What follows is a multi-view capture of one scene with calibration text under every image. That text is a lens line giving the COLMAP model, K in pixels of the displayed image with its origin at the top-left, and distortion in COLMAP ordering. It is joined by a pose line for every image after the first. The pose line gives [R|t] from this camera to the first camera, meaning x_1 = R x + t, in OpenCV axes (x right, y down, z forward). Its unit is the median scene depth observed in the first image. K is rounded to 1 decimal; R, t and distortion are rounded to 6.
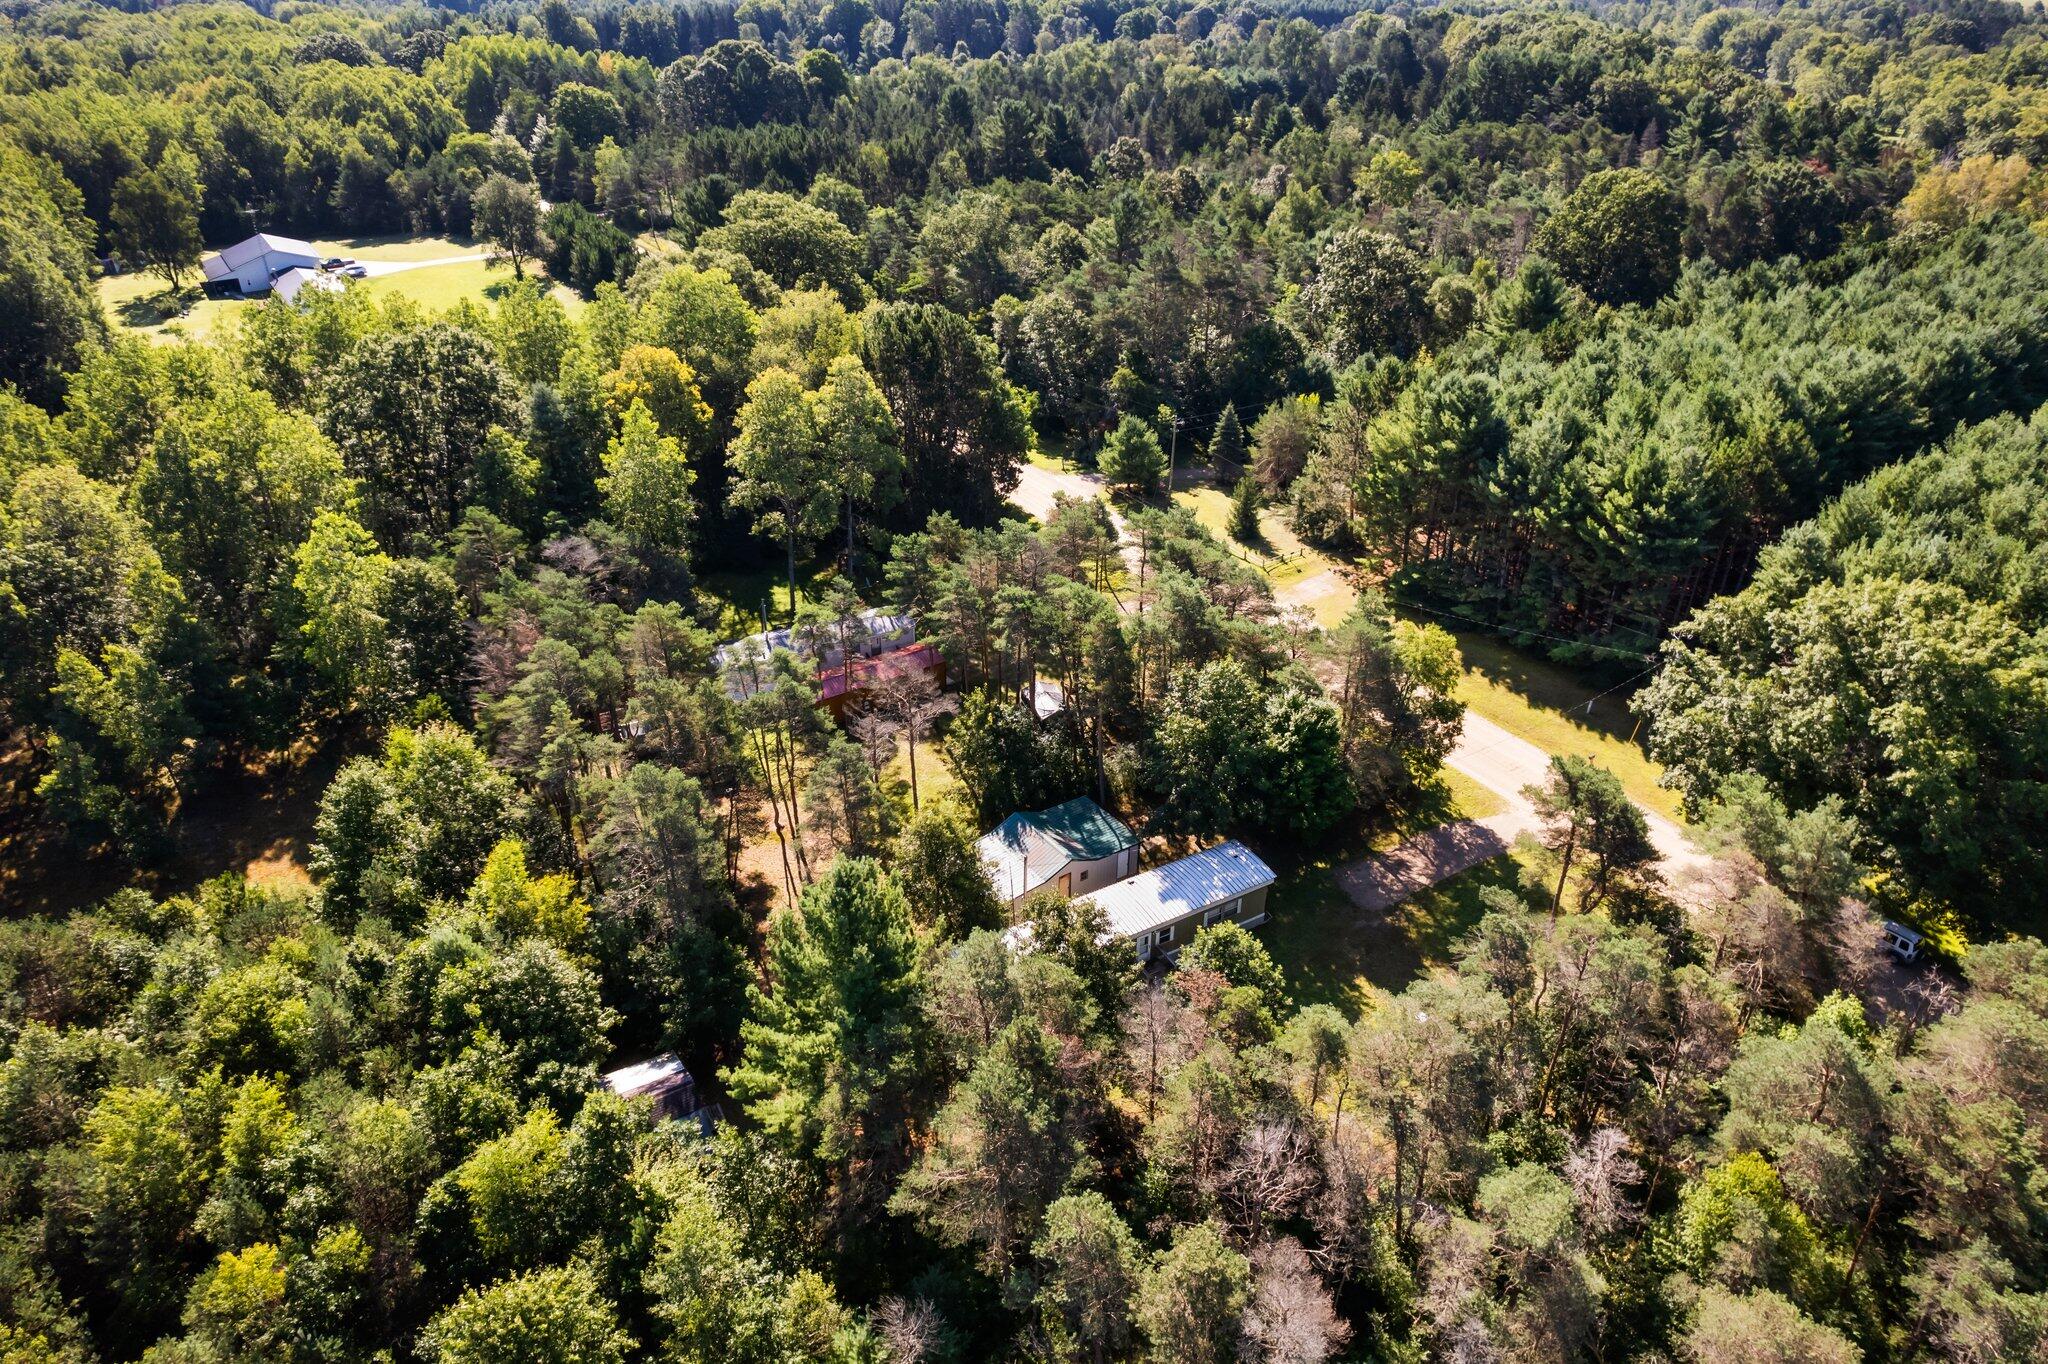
lens RADIAL K [[1280.9, 0, 1023.4], [0, 1280.9, 676.7], [0, 0, 1]] dist [-0.057417, 0.049139]
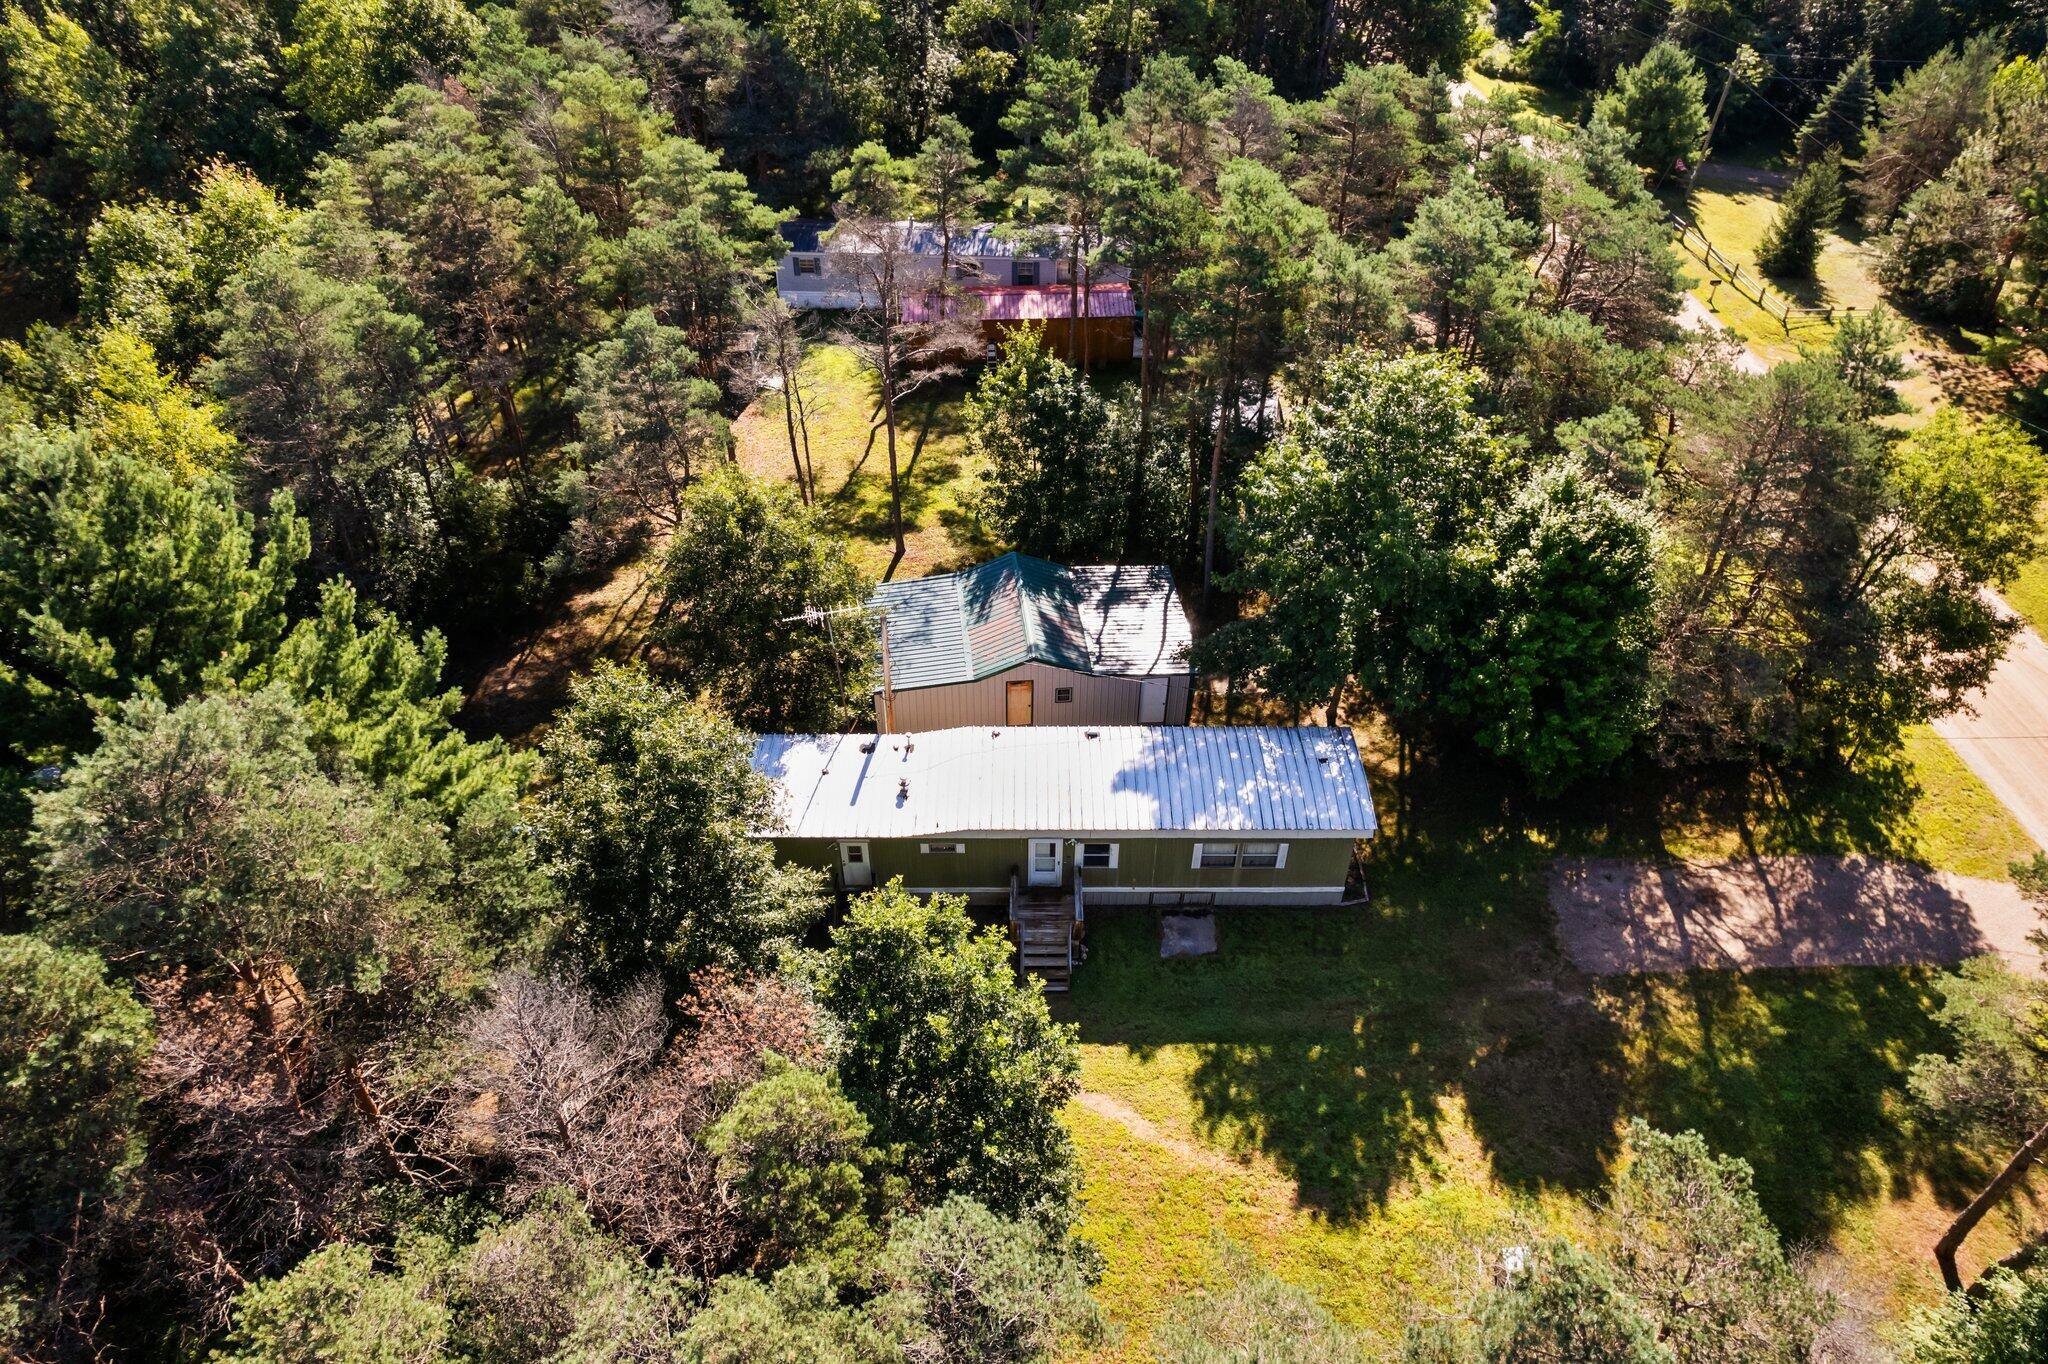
lens RADIAL K [[1280.9, 0, 1023.2], [0, 1280.9, 680.2], [0, 0, 1]] dist [-0.057417, 0.049139]
pose [[0.872859, 0.328001, -0.361292, 0.209643], [-0.250512, 0.936584, 0.245061, 0.018740], [0.418761, -0.123396, 0.899674, 0.462834]]
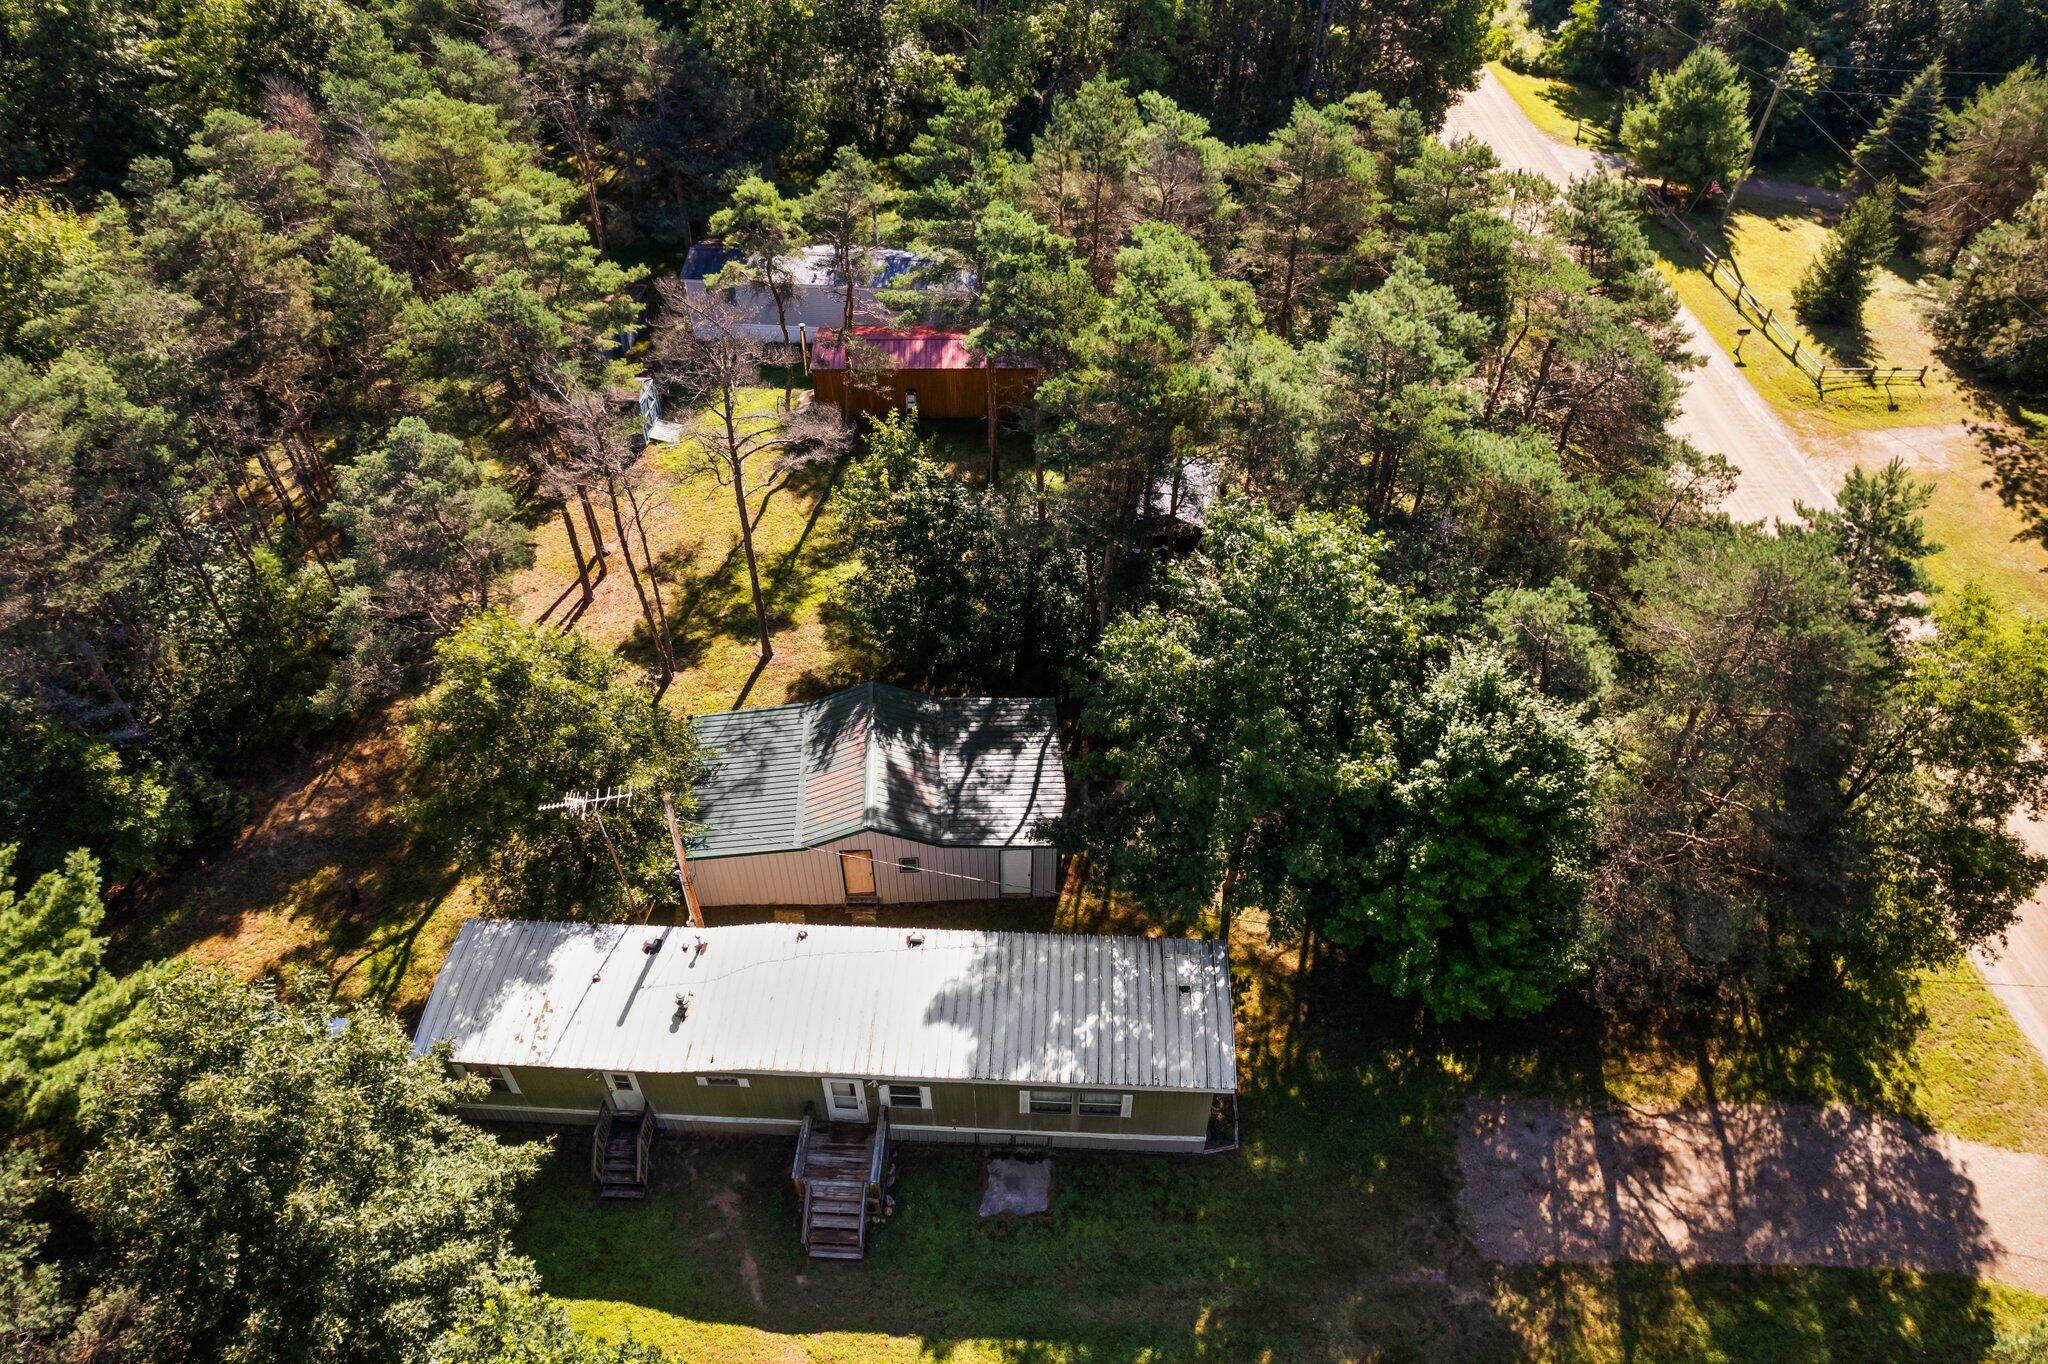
lens RADIAL K [[1280.9, 0, 1017.9], [0, 1280.9, 683.5], [0, 0, 1]] dist [-0.057417, 0.049139]
pose [[0.849663, 0.367508, -0.378167, 0.215793], [-0.269706, 0.919107, 0.287229, -0.046705], [0.453135, -0.142055, 0.880051, 0.566773]]
